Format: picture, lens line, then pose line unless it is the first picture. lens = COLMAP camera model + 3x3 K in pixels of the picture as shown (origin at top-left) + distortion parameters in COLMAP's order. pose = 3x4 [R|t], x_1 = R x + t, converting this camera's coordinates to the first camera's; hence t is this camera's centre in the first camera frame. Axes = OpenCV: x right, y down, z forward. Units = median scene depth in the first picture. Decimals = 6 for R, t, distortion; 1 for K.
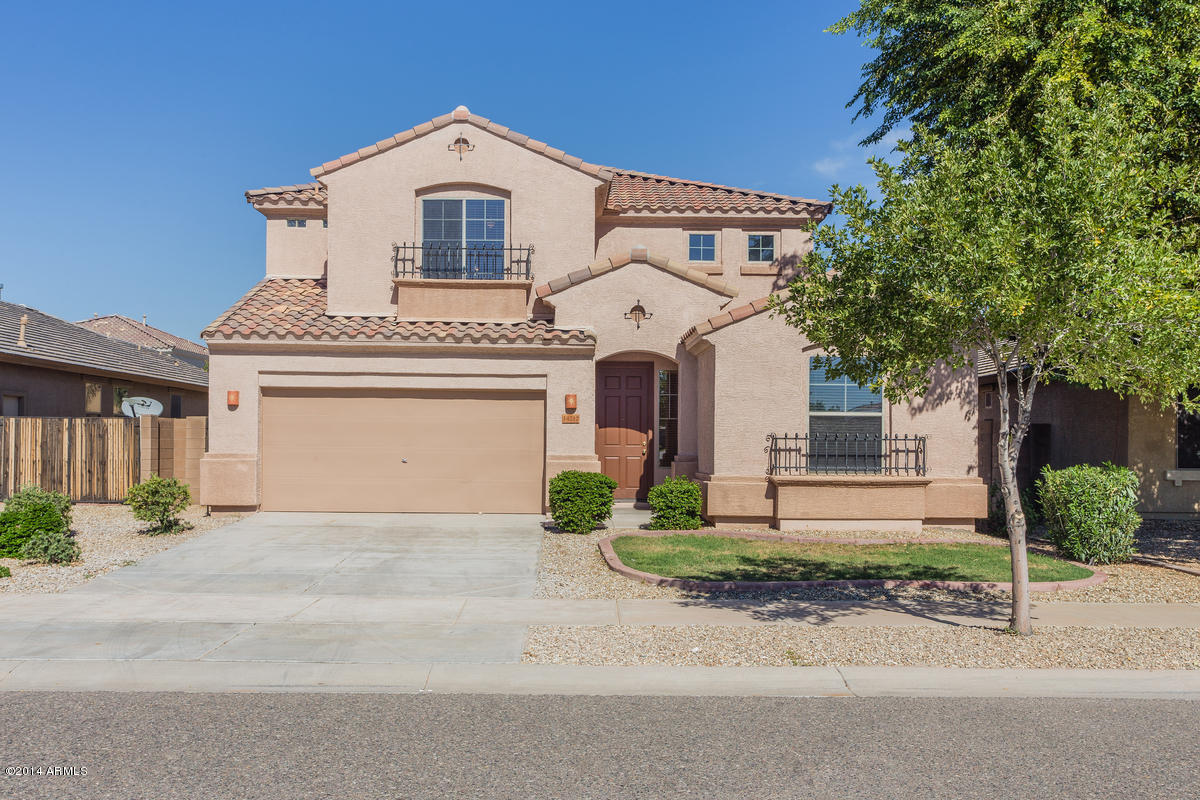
lens RADIAL K [[1068.0, 0, 599.9], [0, 1068.0, 400.0], [0, 0, 1]] dist [-0.024280, -0.008974]
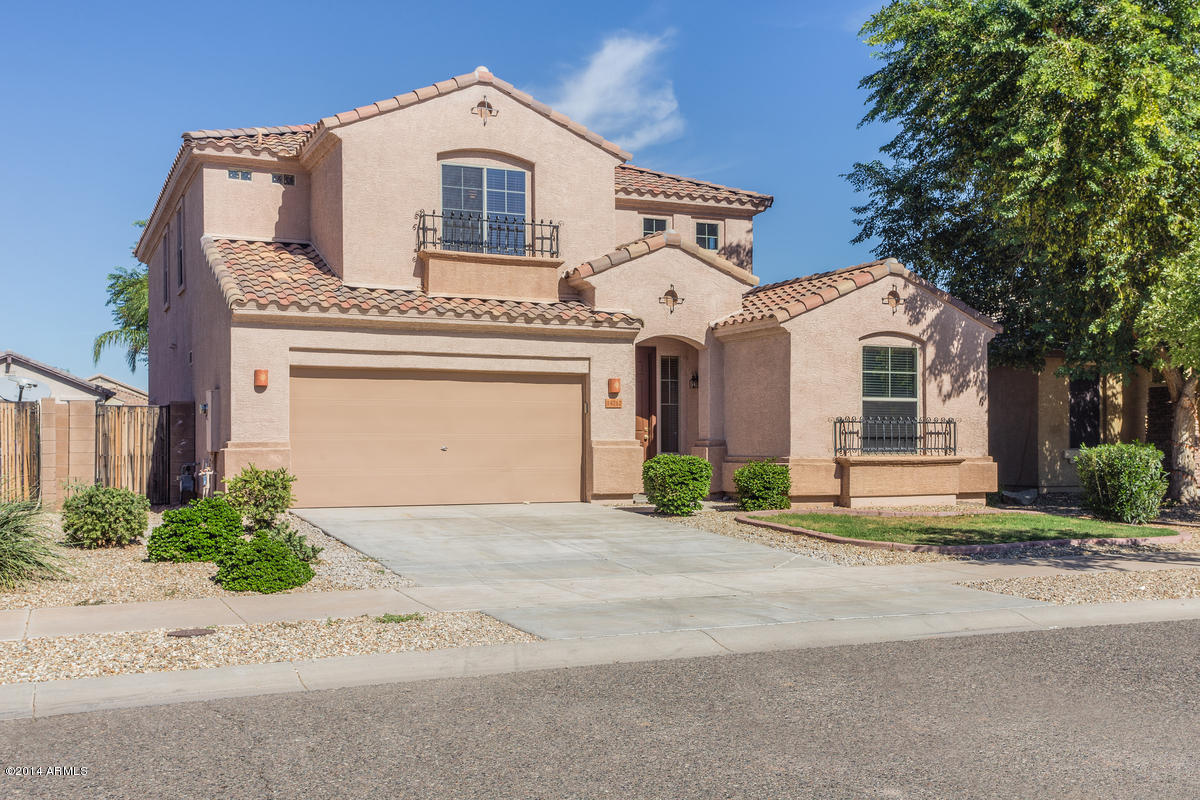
lens RADIAL K [[1210.8, 0, 600.0], [0, 1210.8, 398.8], [0, 0, 1]] dist [0.003013, 0.000000]
pose [[0.915999, 0.005515, 0.401143, -0.467998], [-0.007921, 0.999959, 0.004340, 0.008306], [-0.401103, -0.007152, 0.916005, -0.009512]]
